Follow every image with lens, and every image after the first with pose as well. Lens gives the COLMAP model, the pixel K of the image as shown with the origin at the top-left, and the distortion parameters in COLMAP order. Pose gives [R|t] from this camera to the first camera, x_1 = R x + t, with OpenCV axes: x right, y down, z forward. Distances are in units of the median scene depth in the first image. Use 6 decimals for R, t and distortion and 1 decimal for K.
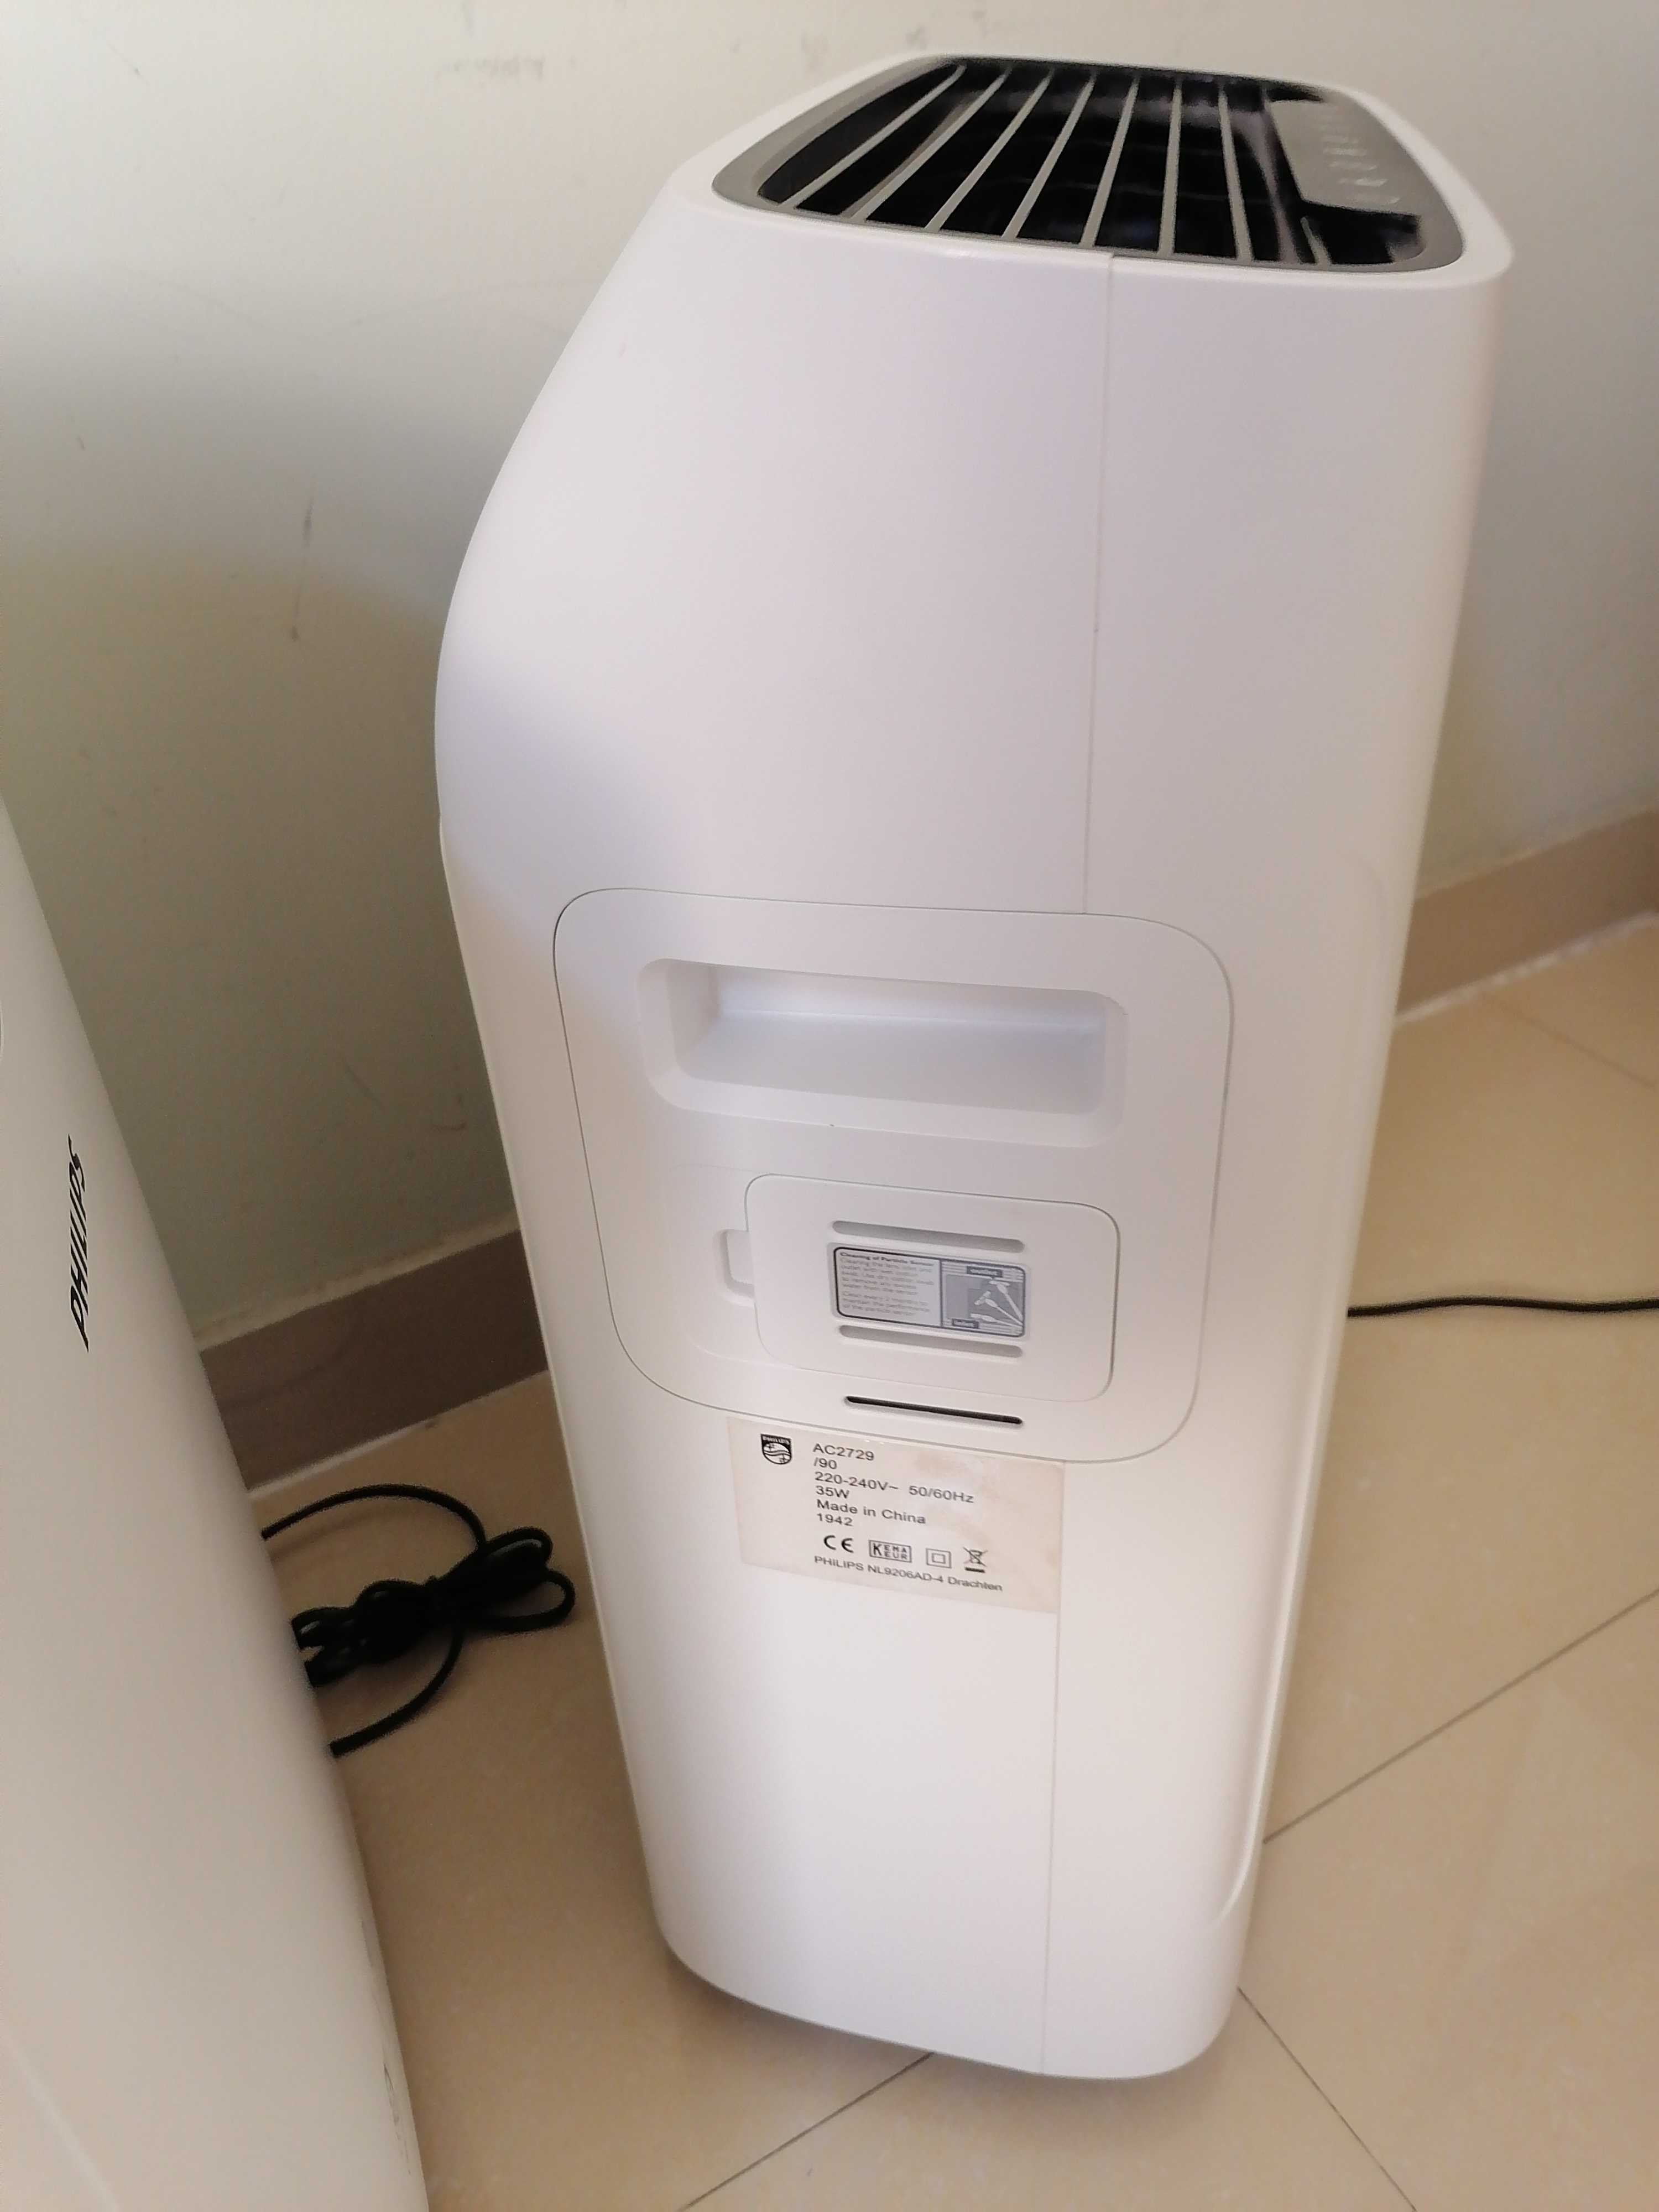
lens RADIAL K [[1664.1, 0, 815.7], [0, 1664.1, 1098.6], [0, 0, 1]] dist [0.006130, -0.026460]
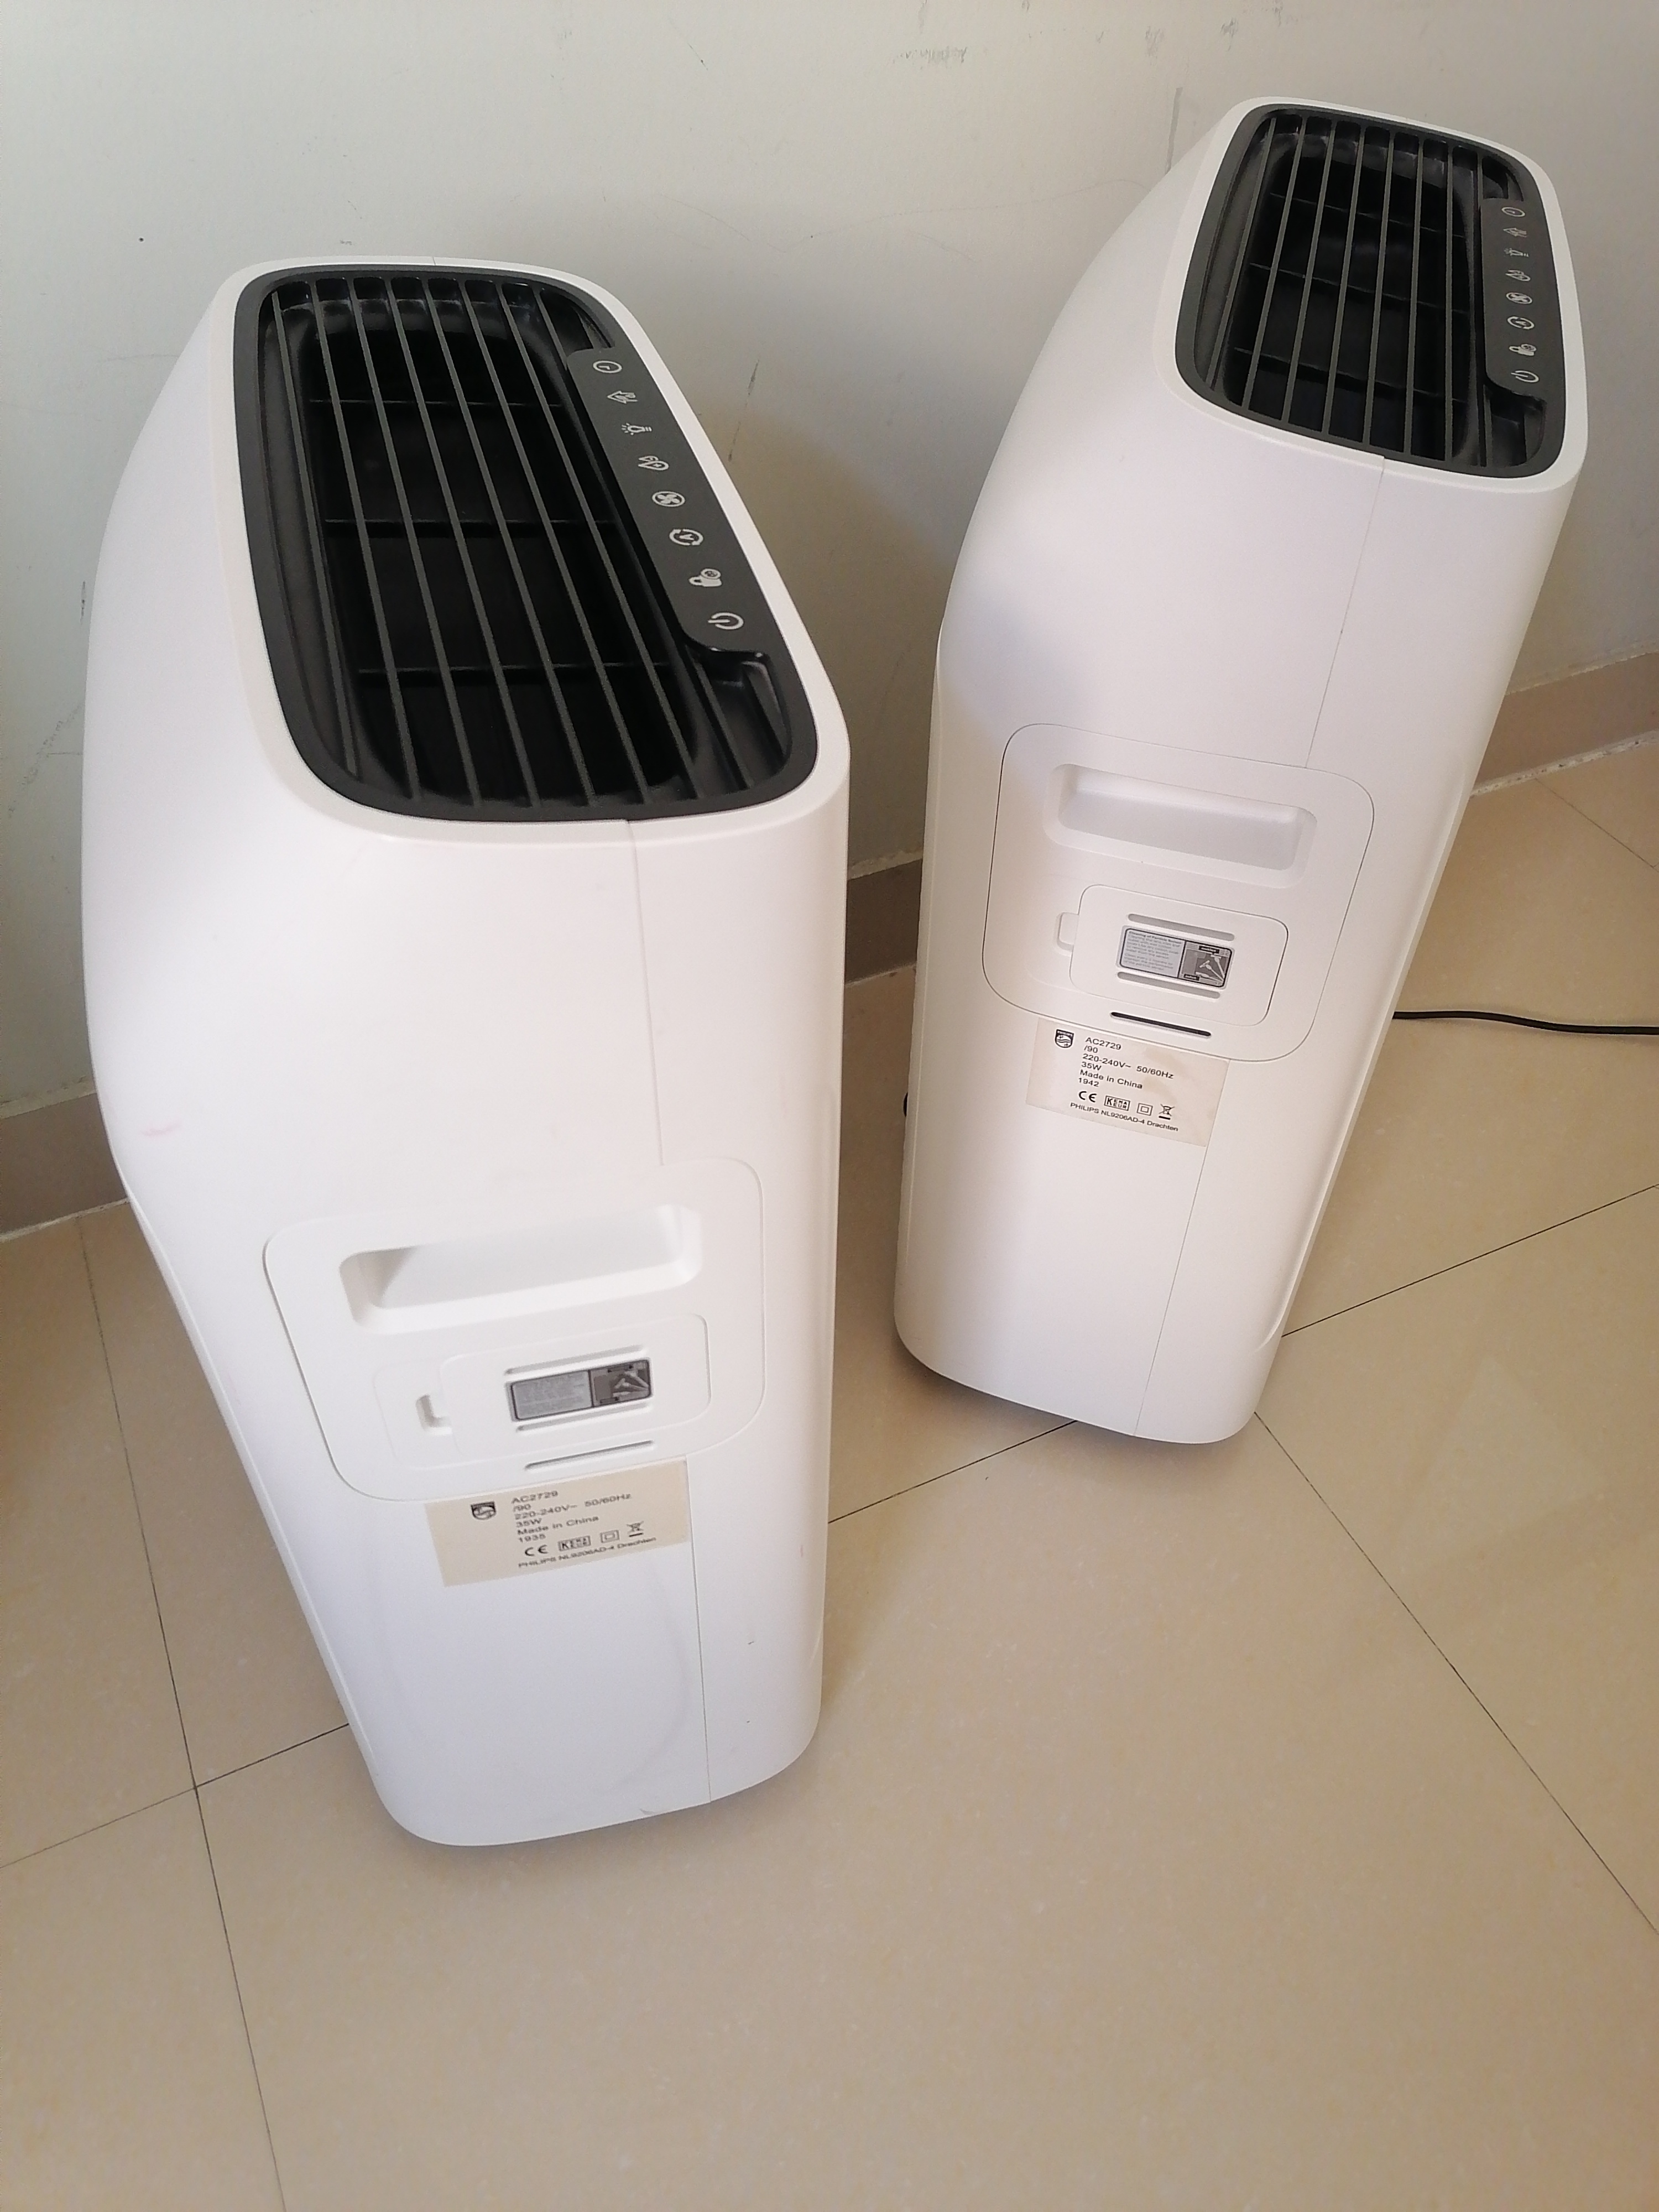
lens RADIAL K [[1664.1, 0, 814.4], [0, 1664.1, 1114.2], [0, 0, 1]] dist [0.006130, -0.026460]
pose [[0.994637, 0.103021, -0.009191, -0.260581], [-0.099012, 0.974079, 0.203389, -0.044047], [0.029906, -0.201388, 0.979055, -0.748696]]
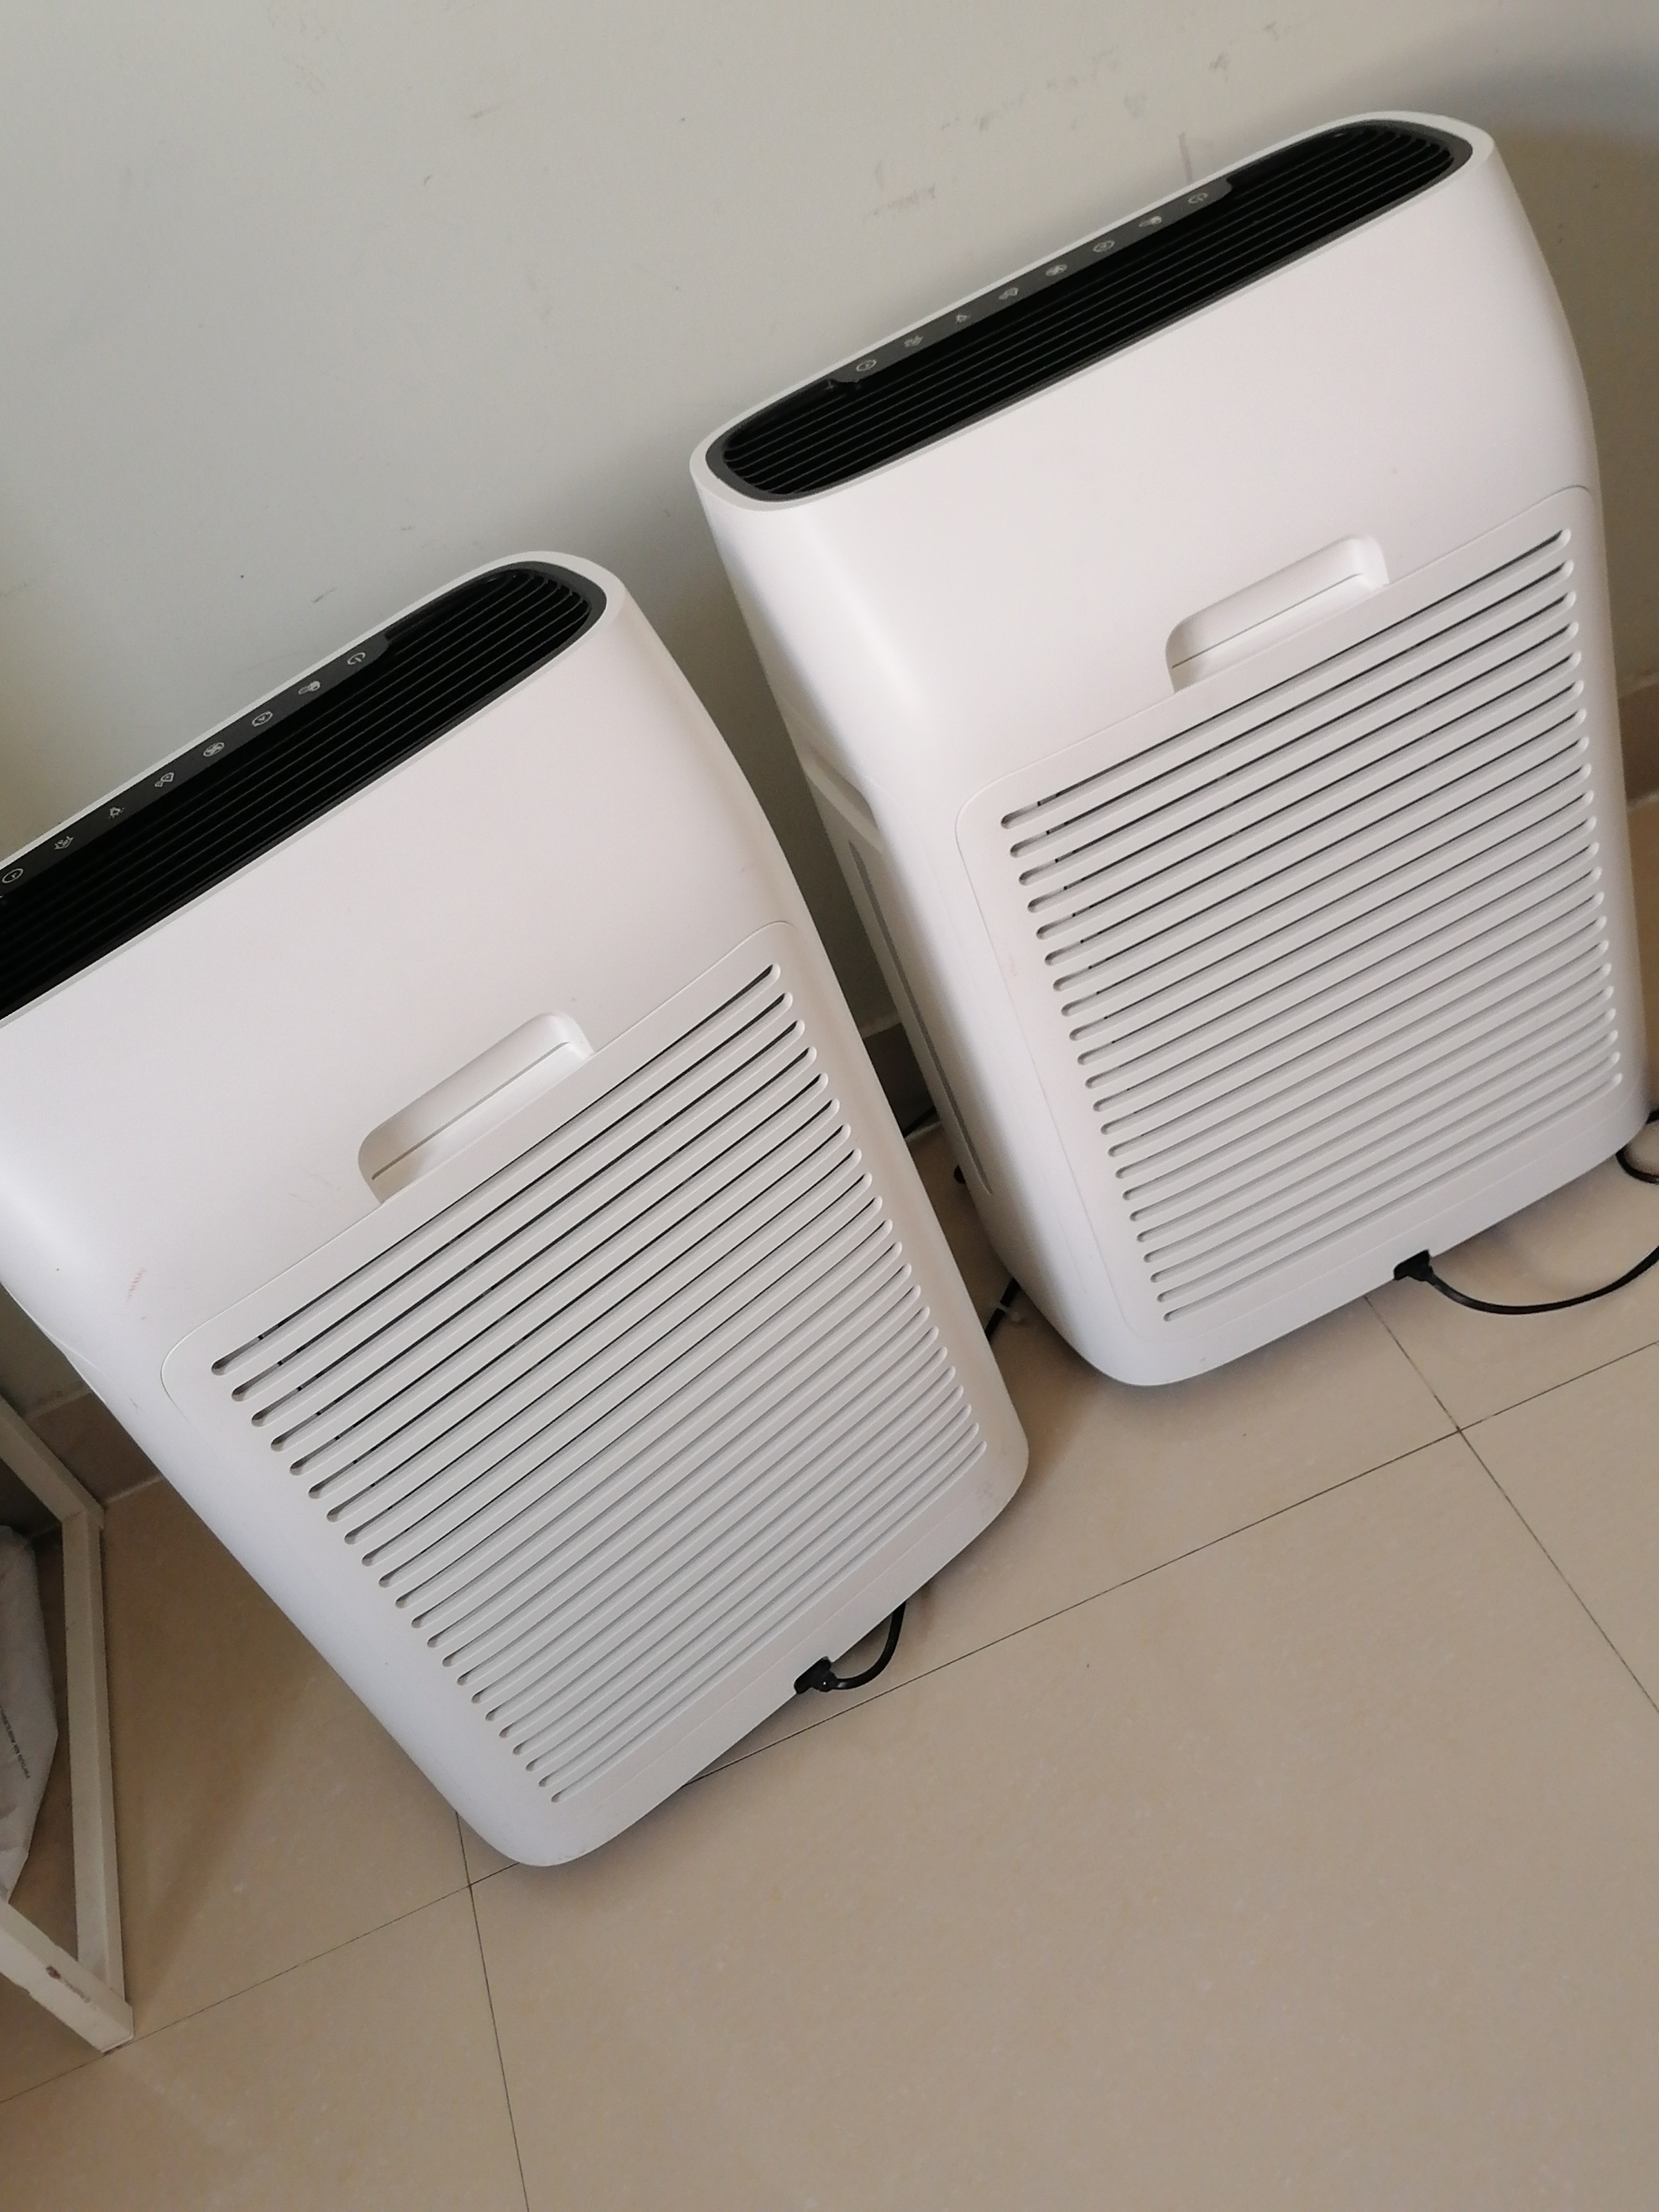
lens RADIAL K [[2190.4, 0, 837.1], [0, 2190.4, 1111.9], [0, 0, 1]] dist [-0.009161, 0.000000]
pose [[0.944752, -0.027257, -0.326652, 0.483284], [0.099973, 0.973017, 0.207952, -0.356041], [0.312170, -0.229119, 0.921984, -1.294740]]
